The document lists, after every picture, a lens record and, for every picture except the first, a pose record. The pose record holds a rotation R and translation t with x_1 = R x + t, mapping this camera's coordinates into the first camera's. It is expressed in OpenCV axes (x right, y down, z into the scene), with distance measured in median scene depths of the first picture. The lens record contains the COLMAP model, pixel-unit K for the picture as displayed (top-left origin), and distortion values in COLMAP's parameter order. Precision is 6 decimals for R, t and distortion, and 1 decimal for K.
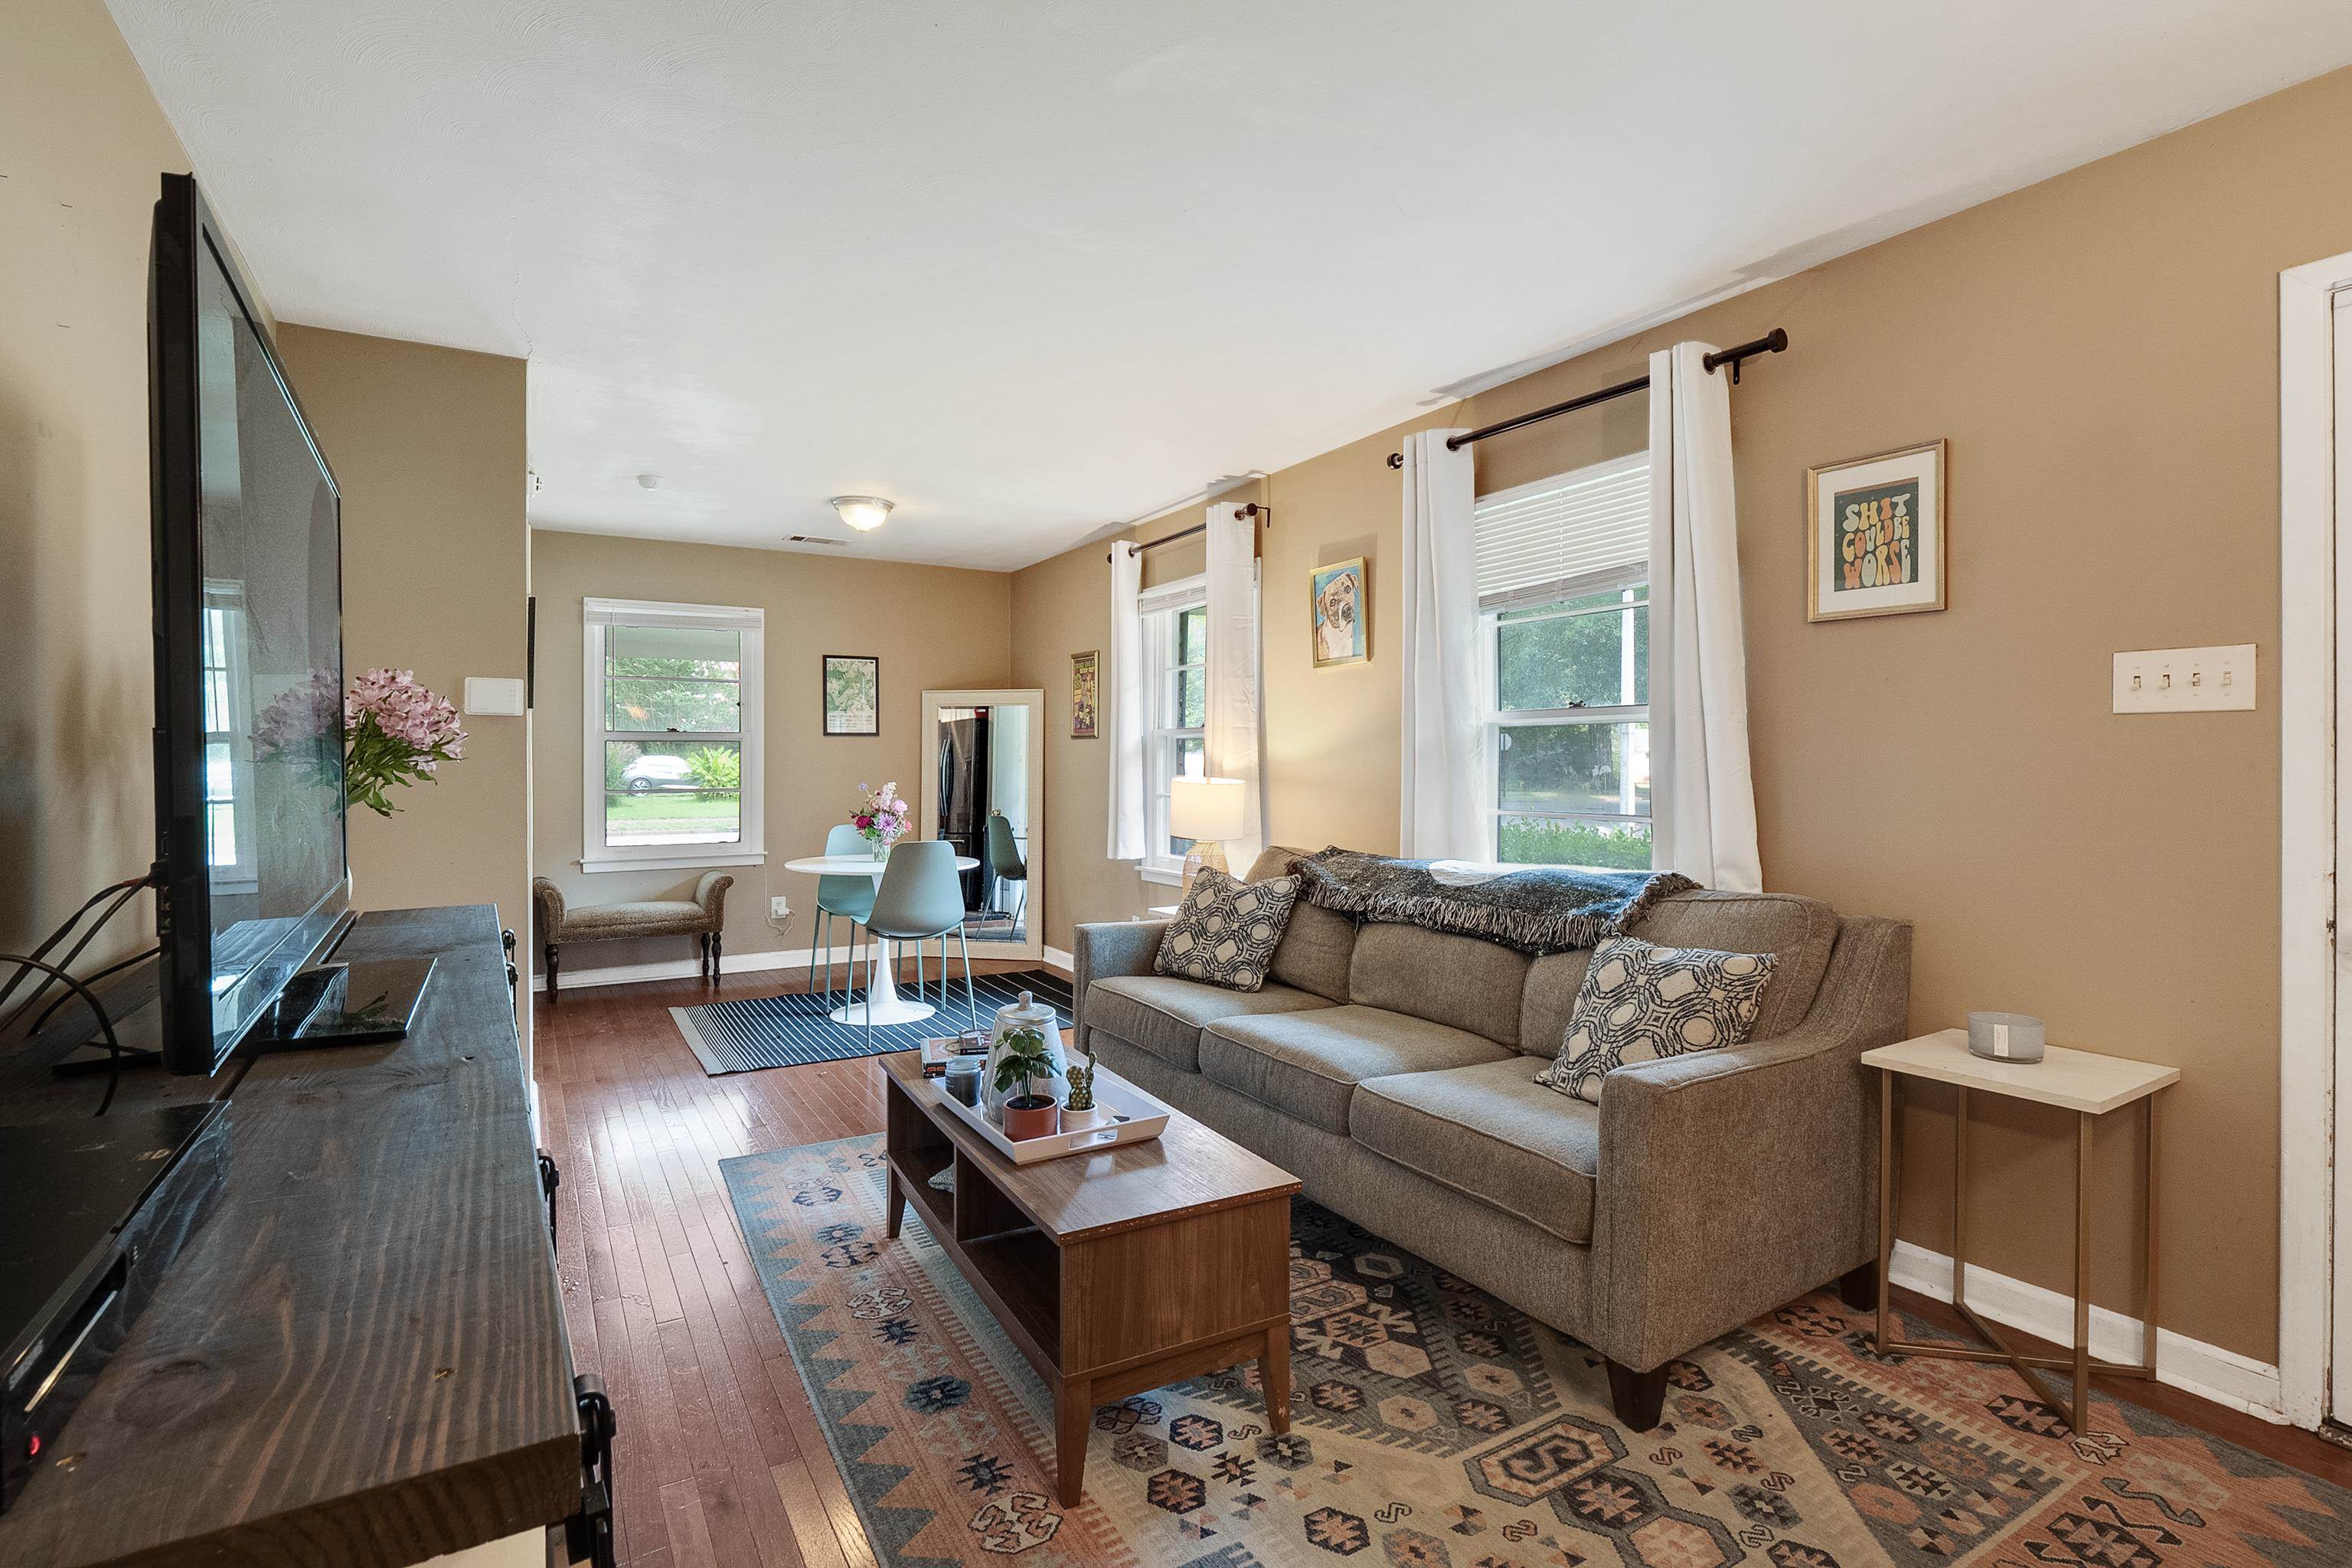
lens RADIAL K [[1104.6, 0, 1174.8], [0, 1104.6, 768.5], [0, 0, 1]] dist [-0.011214, -0.000584]
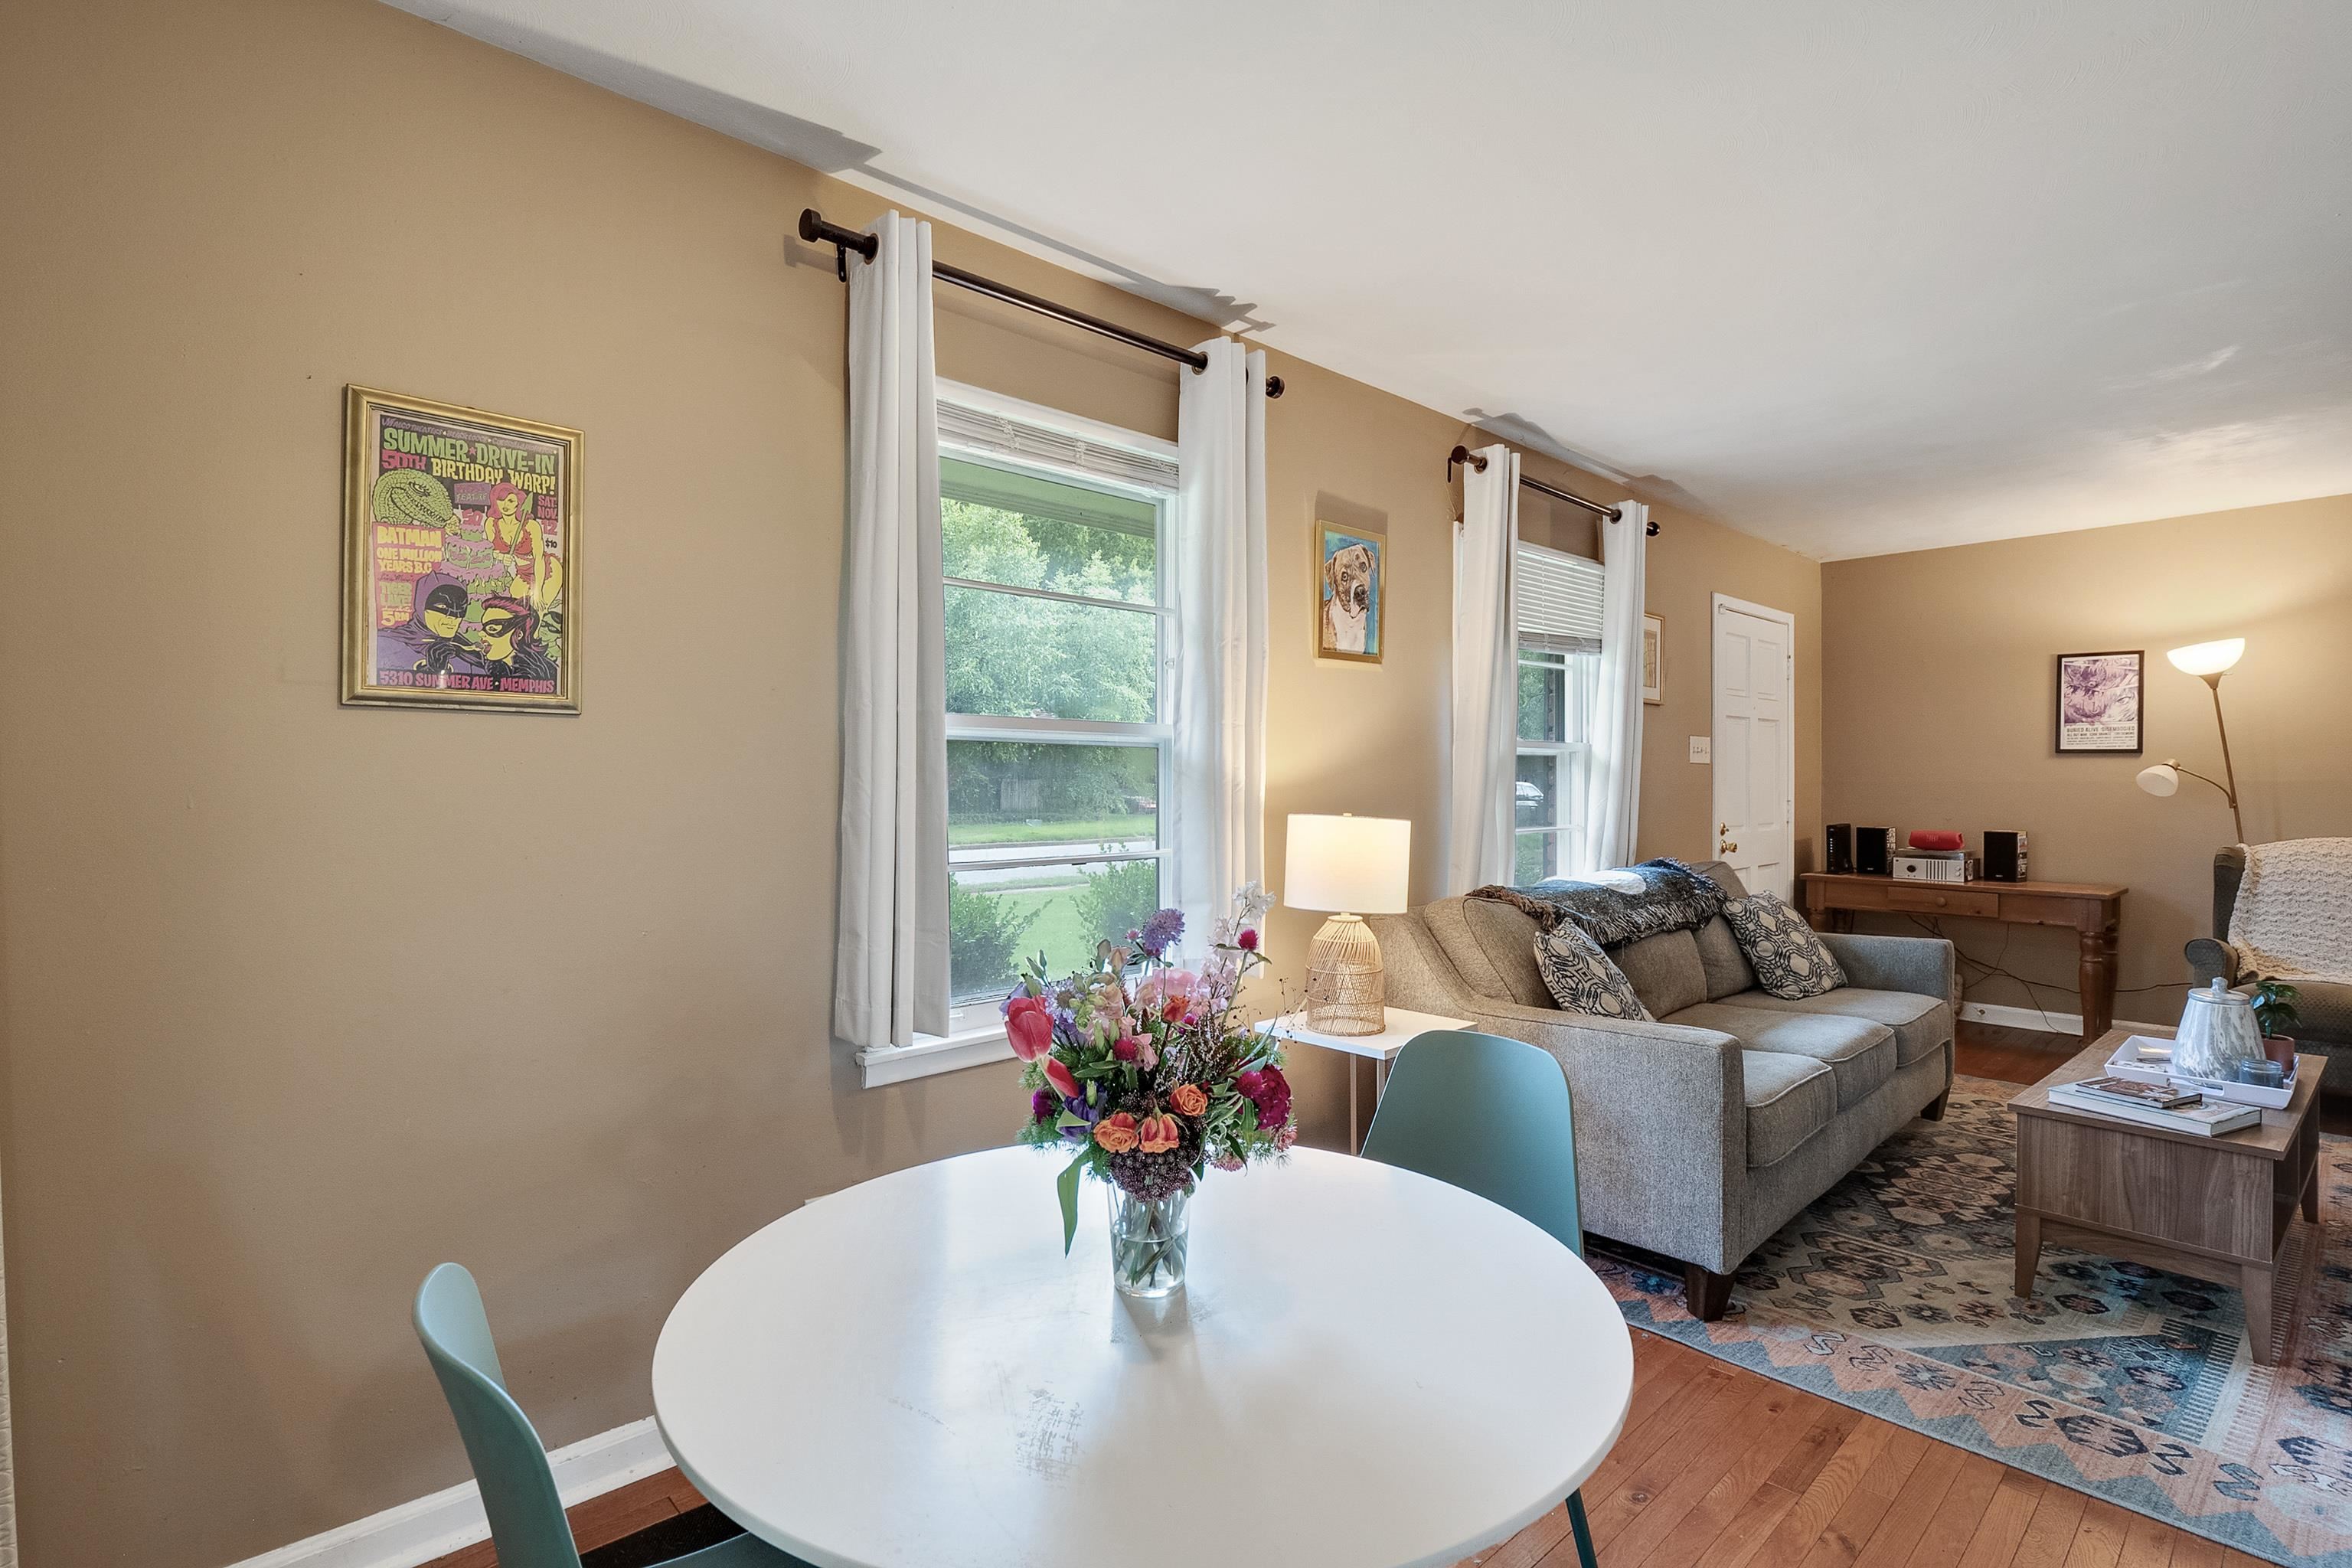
lens RADIAL K [[1107.1, 0, 1176.0], [0, 1107.1, 784.0], [0, 0, 1]] dist [-0.017076, 0.001482]
pose [[-0.205501, 0.002113, 0.978655, -1.006337], [0.010129, 0.999949, -0.000032, -0.016242], [-0.978605, 0.009906, -0.205511, 2.229383]]
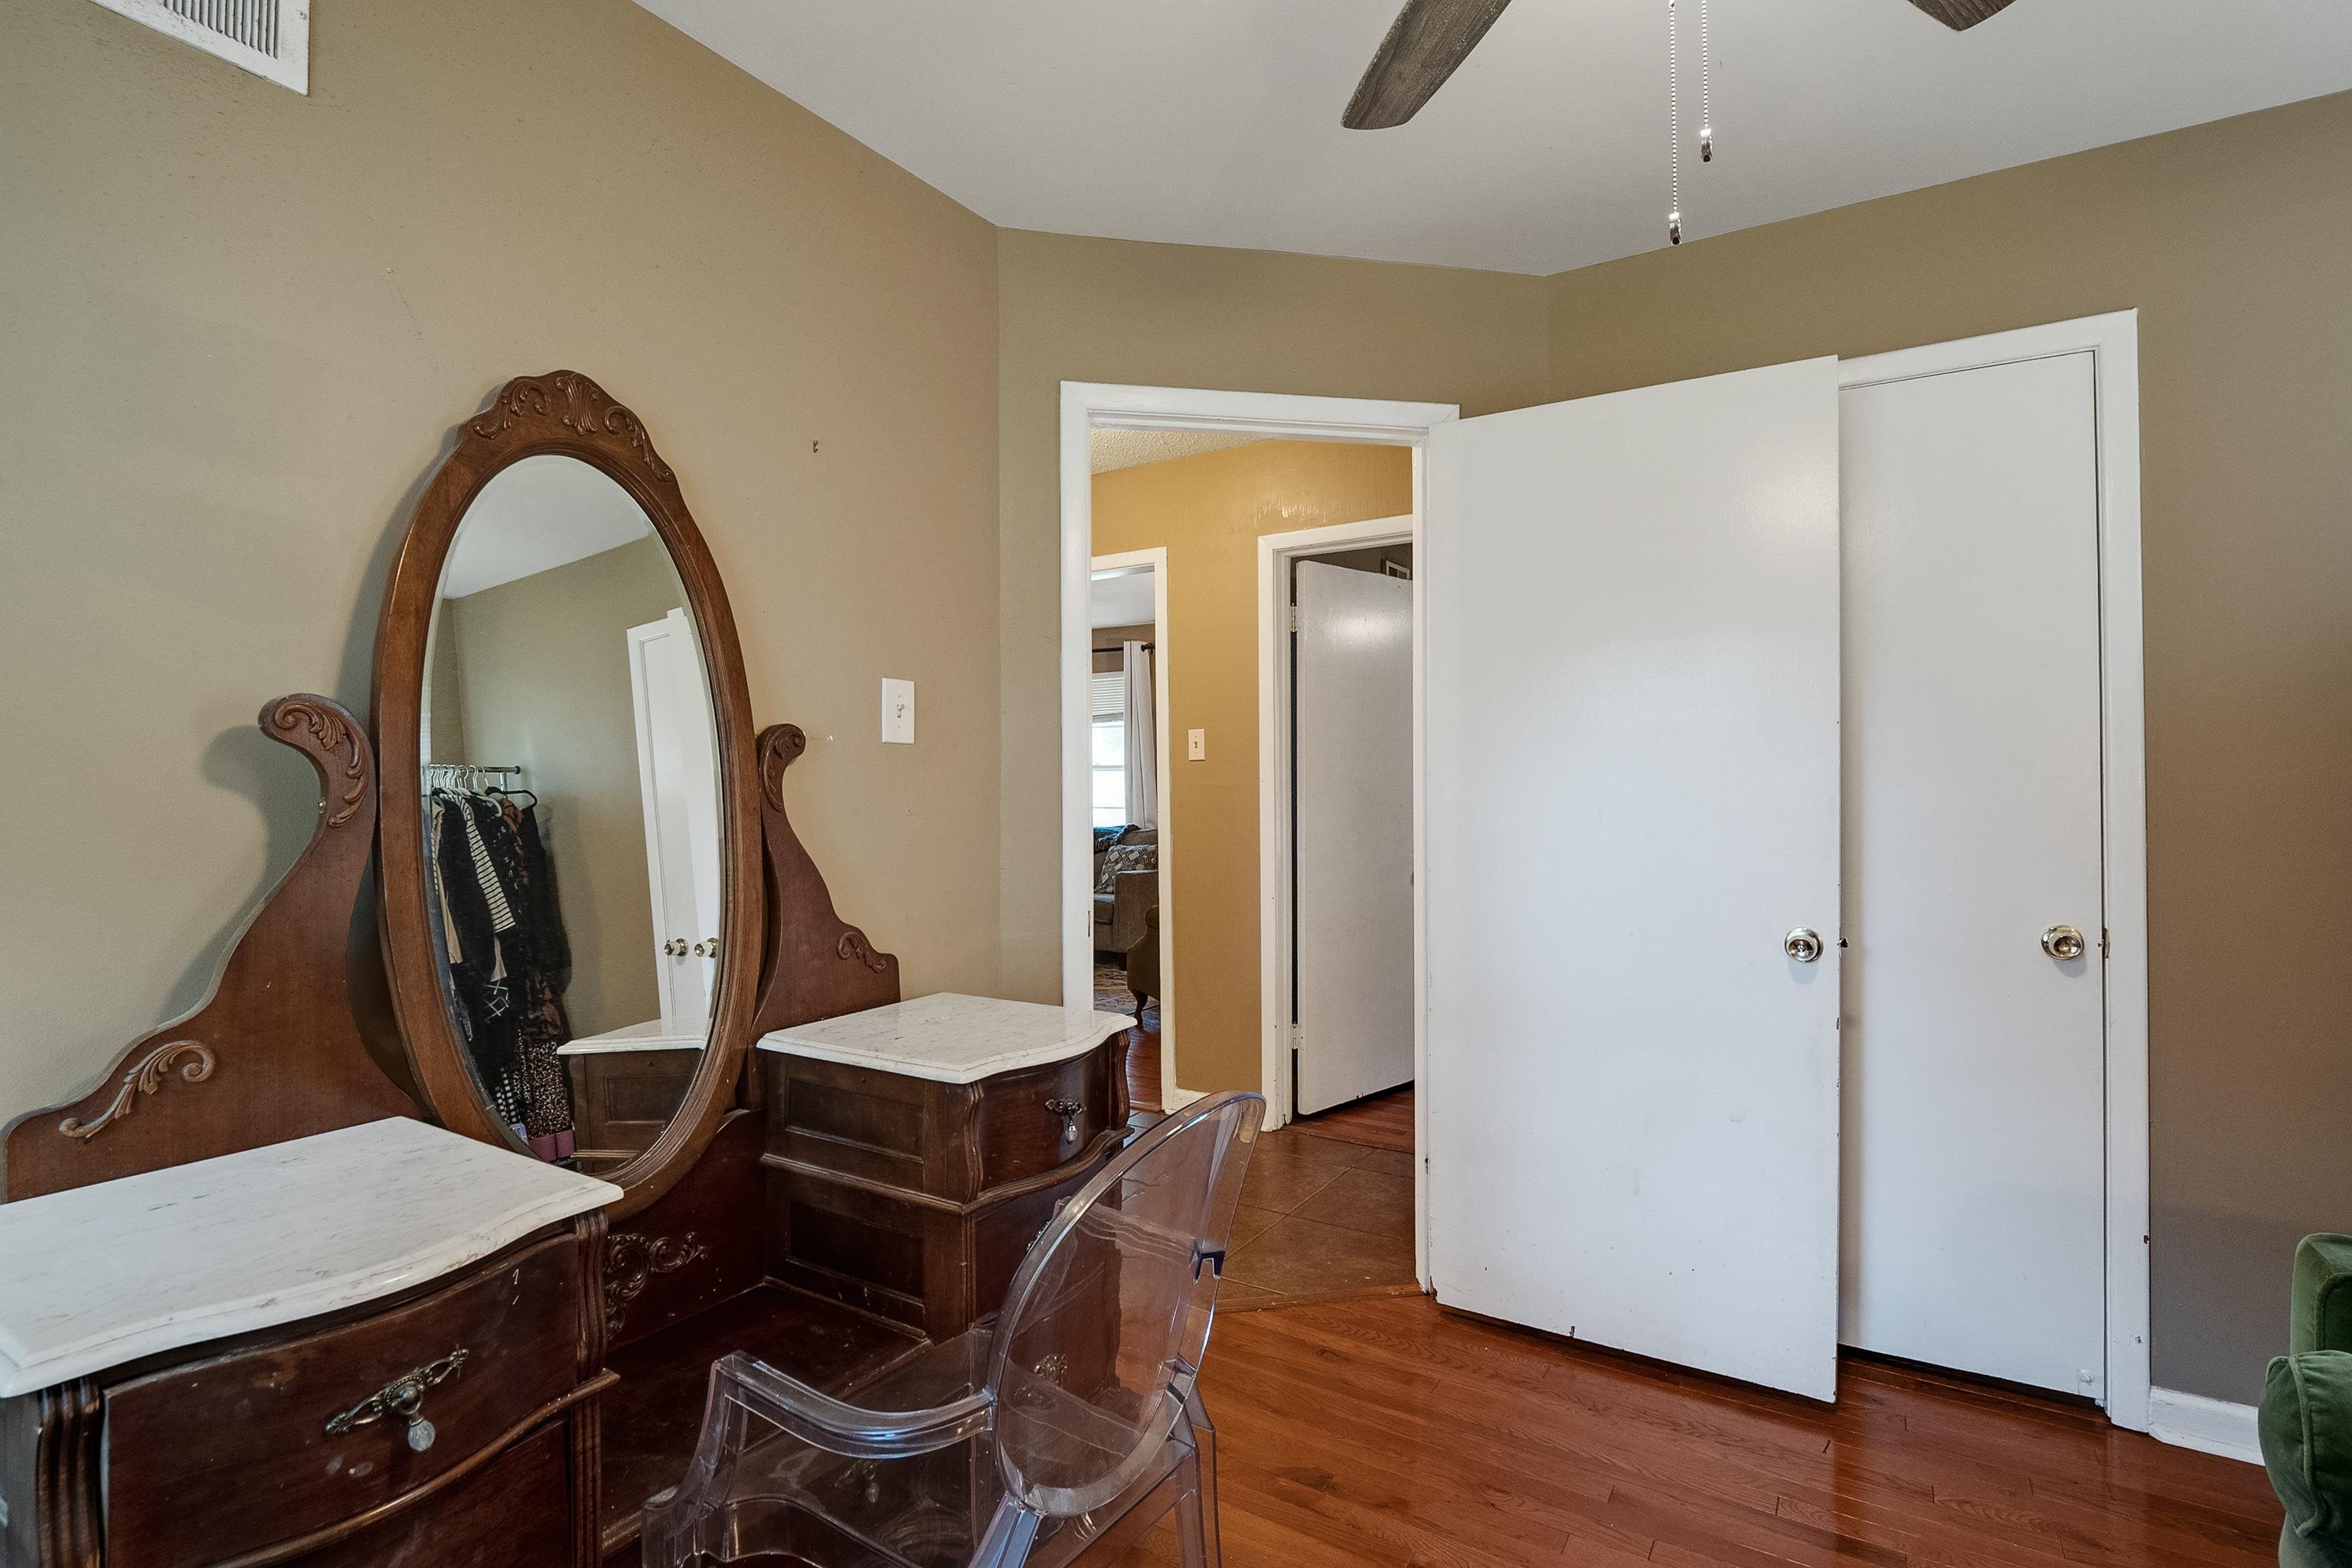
lens RADIAL K [[1120.6, 0, 1174.2], [0, 1120.6, 761.6], [0, 0, 1]] dist [-0.015334, 0.001845]
pose [[0.891057, 0.007716, 0.453826, -0.918966], [0.005612, 0.999592, -0.028014, 0.013431], [-0.453857, 0.027509, 0.890650, -1.959338]]
